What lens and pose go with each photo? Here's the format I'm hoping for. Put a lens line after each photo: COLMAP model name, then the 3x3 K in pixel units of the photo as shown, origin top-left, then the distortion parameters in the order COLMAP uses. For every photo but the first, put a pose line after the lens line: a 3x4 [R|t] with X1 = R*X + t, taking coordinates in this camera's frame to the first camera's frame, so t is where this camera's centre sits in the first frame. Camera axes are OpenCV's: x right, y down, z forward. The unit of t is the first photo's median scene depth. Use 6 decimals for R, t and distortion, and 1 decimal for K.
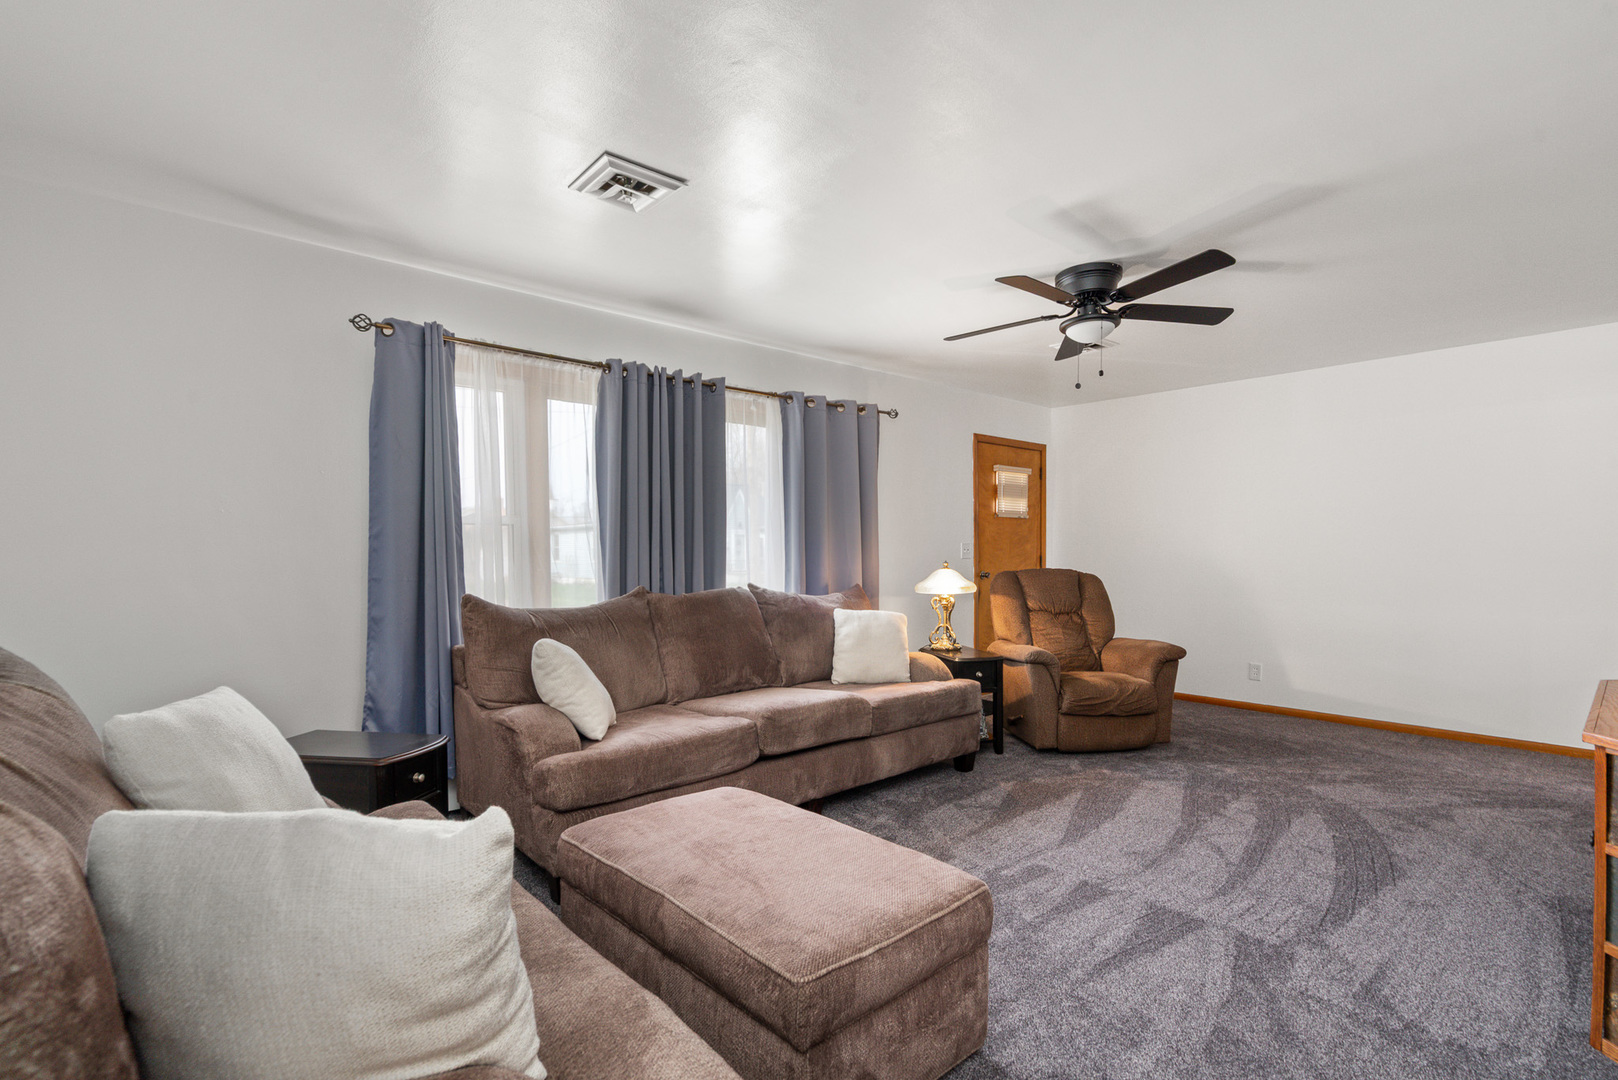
lens RADIAL K [[755.7, 0, 809.0], [0, 755.7, 540.0], [0, 0, 1]] dist [0.001246, 0.000229]
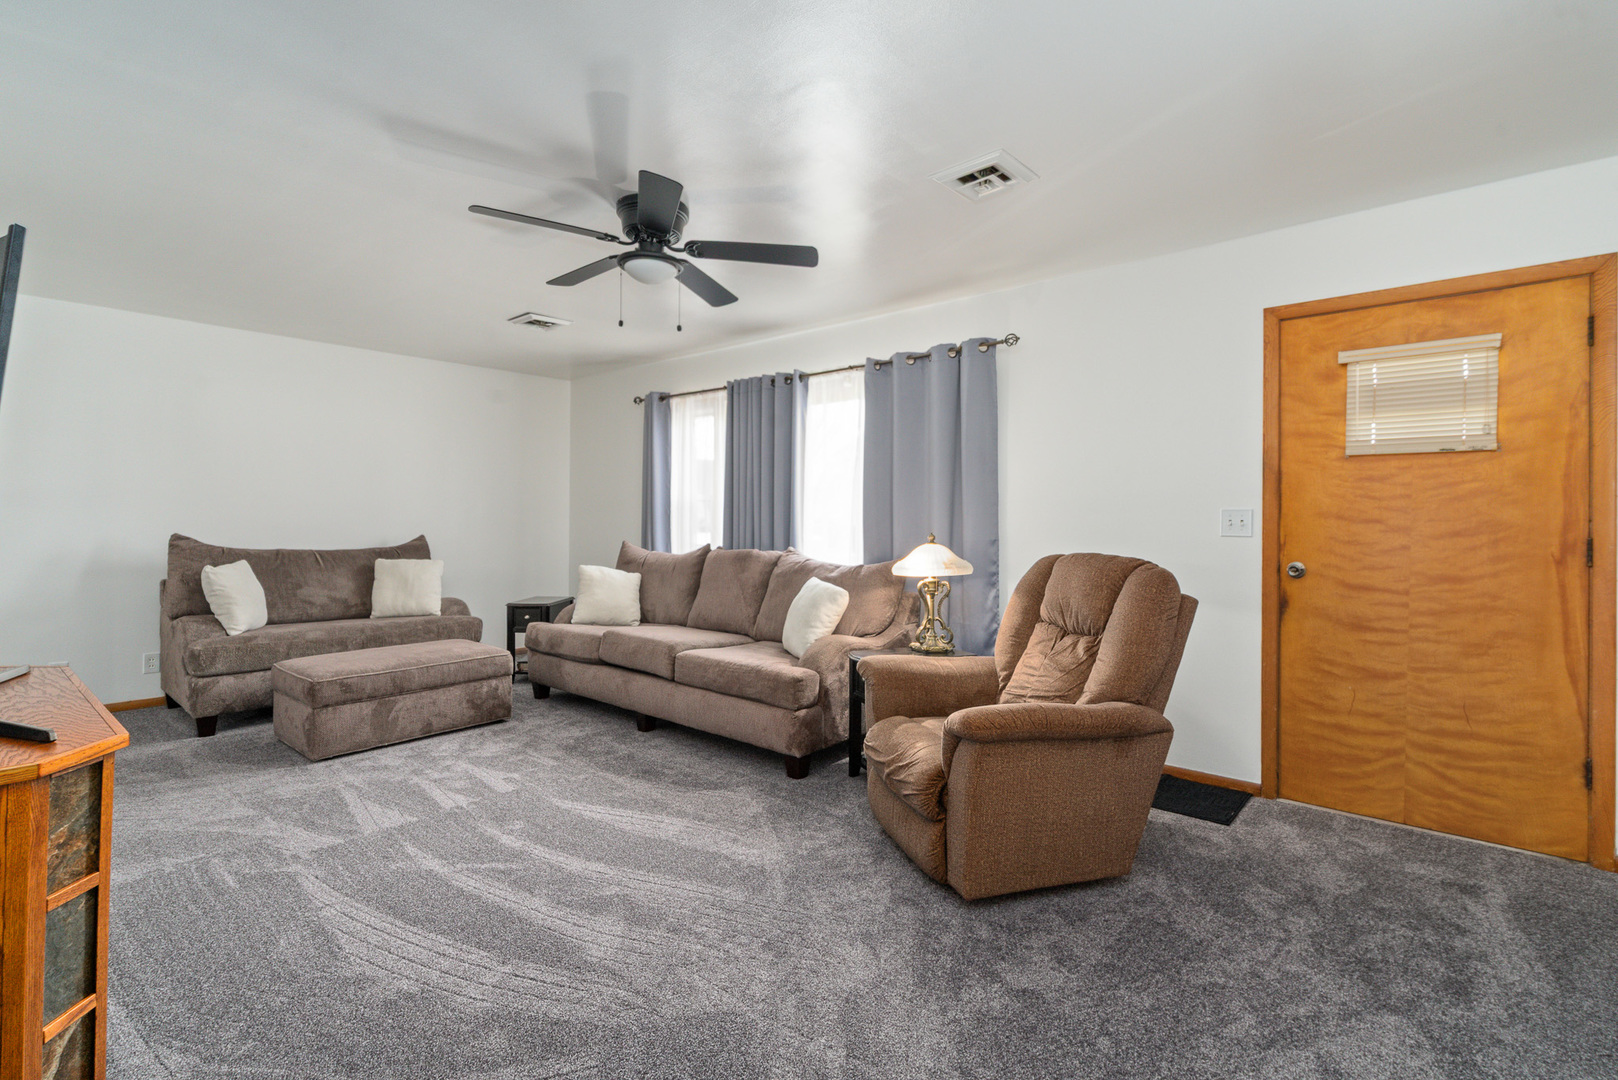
lens RADIAL K [[757.7, 0, 800.8], [0, 757.7, 510.5], [0, 0, 1]] dist [-0.000855, -0.000158]
pose [[0.120287, 0.002363, -0.992736, 0.932726], [0.011339, 0.999929, 0.003754, -0.003487], [0.992674, -0.011709, 0.120251, 0.785527]]
